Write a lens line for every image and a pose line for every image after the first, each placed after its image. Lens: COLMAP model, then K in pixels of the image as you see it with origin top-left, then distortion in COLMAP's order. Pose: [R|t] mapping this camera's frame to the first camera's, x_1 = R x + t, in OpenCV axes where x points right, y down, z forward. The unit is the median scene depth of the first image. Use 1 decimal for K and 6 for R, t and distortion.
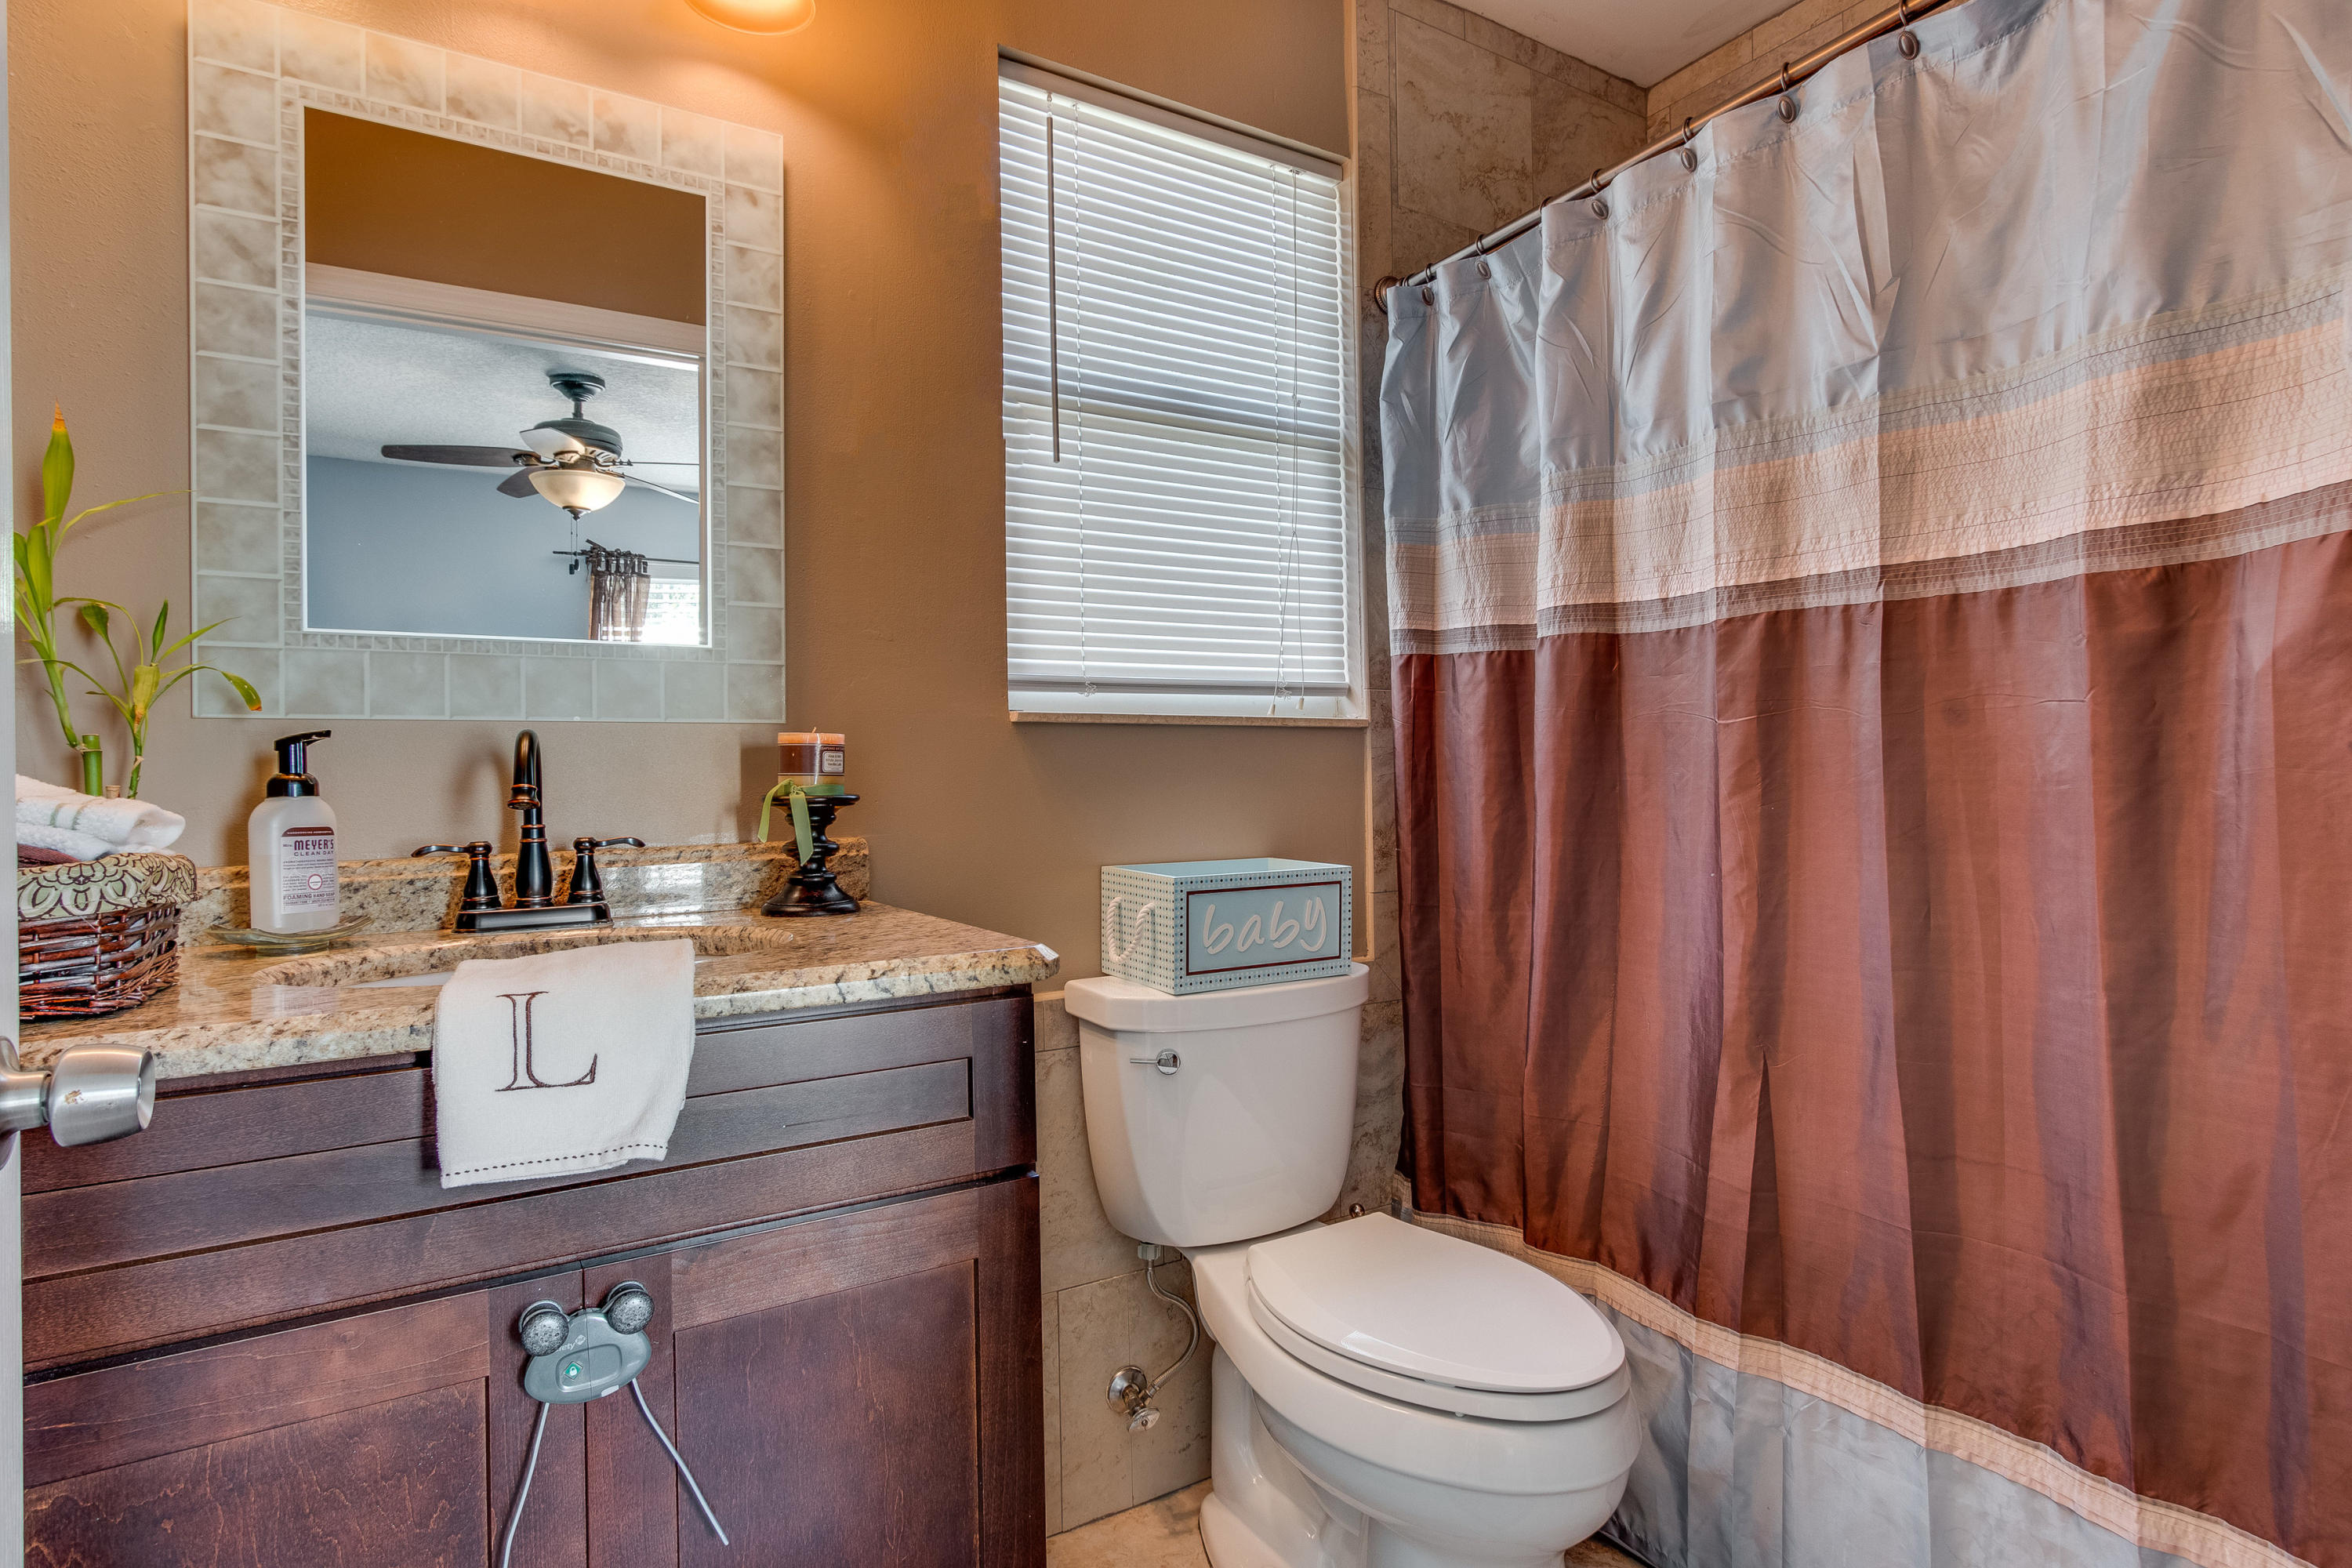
lens RADIAL K [[1228.6, 0, 1175.6], [0, 1228.6, 782.8], [0, 0, 1]] dist [-0.000801, -0.000038]
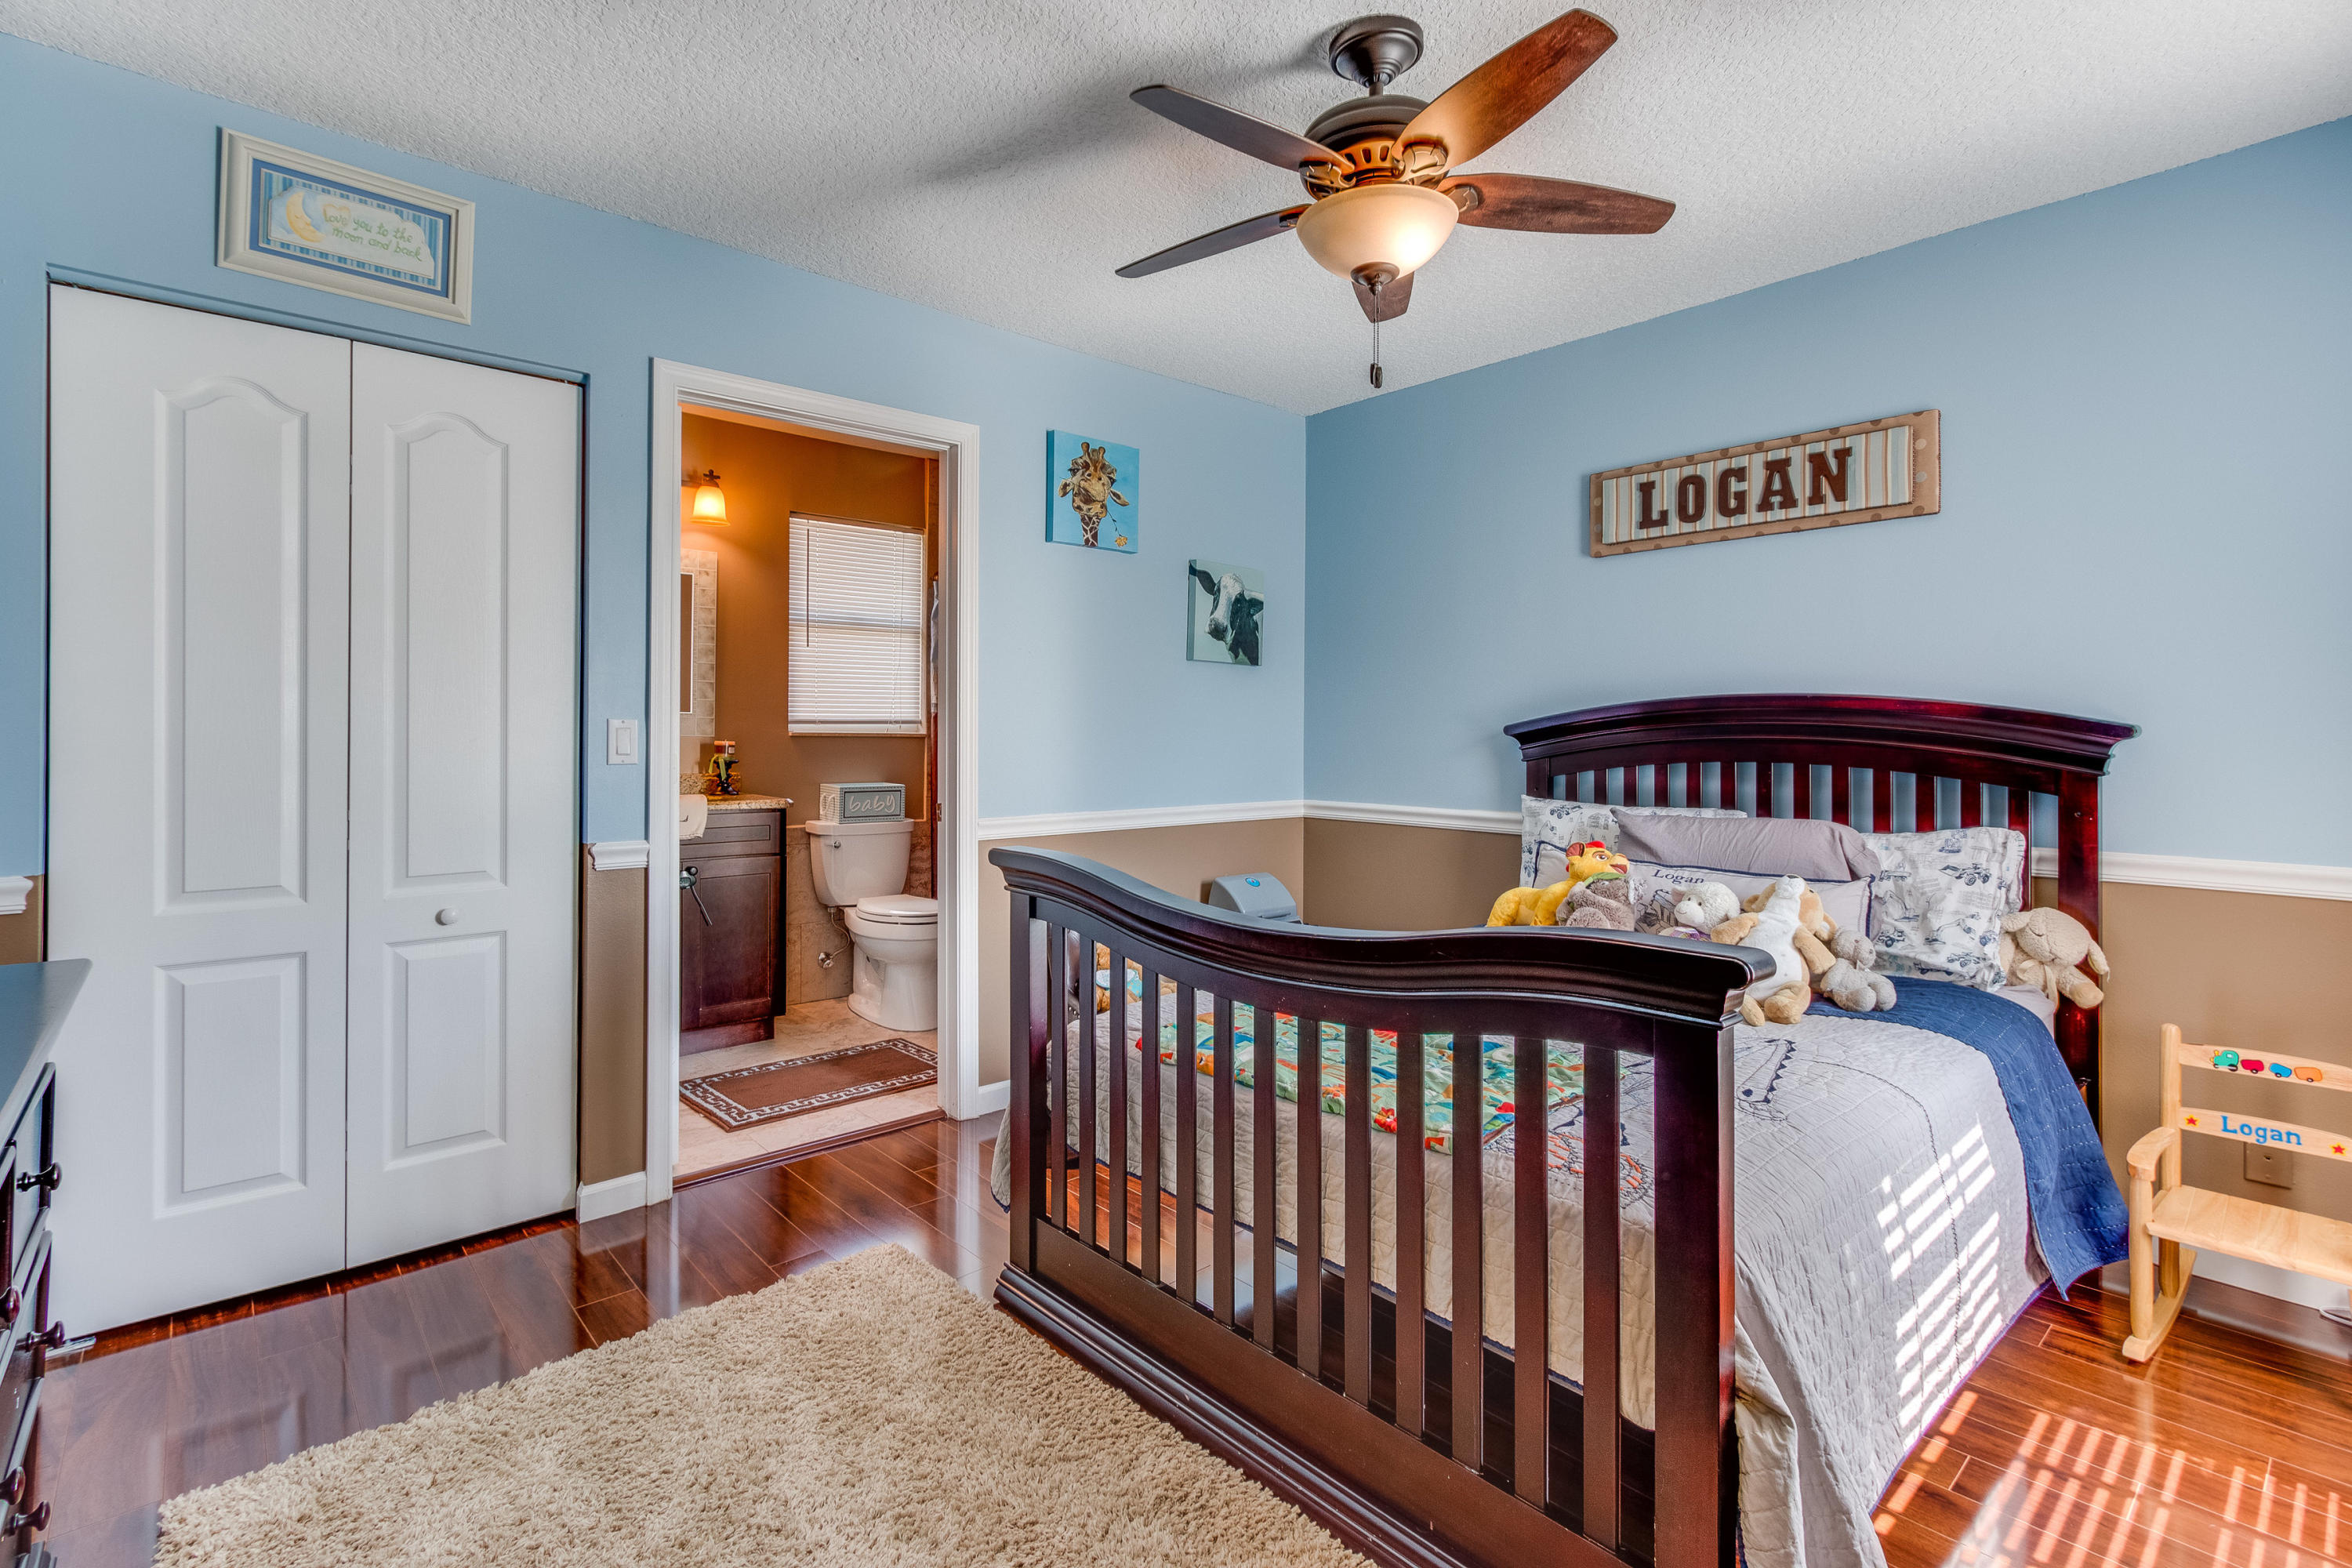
lens RADIAL K [[1087.6, 0, 1166.2], [0, 1087.6, 739.1], [0, 0, 1]] dist [-0.004381, 0.002722]
pose [[0.985681, 0.025803, 0.166632, 0.354740], [-0.026944, 0.999626, 0.004588, -0.082327], [-0.166452, -0.009012, 0.986008, -1.894423]]
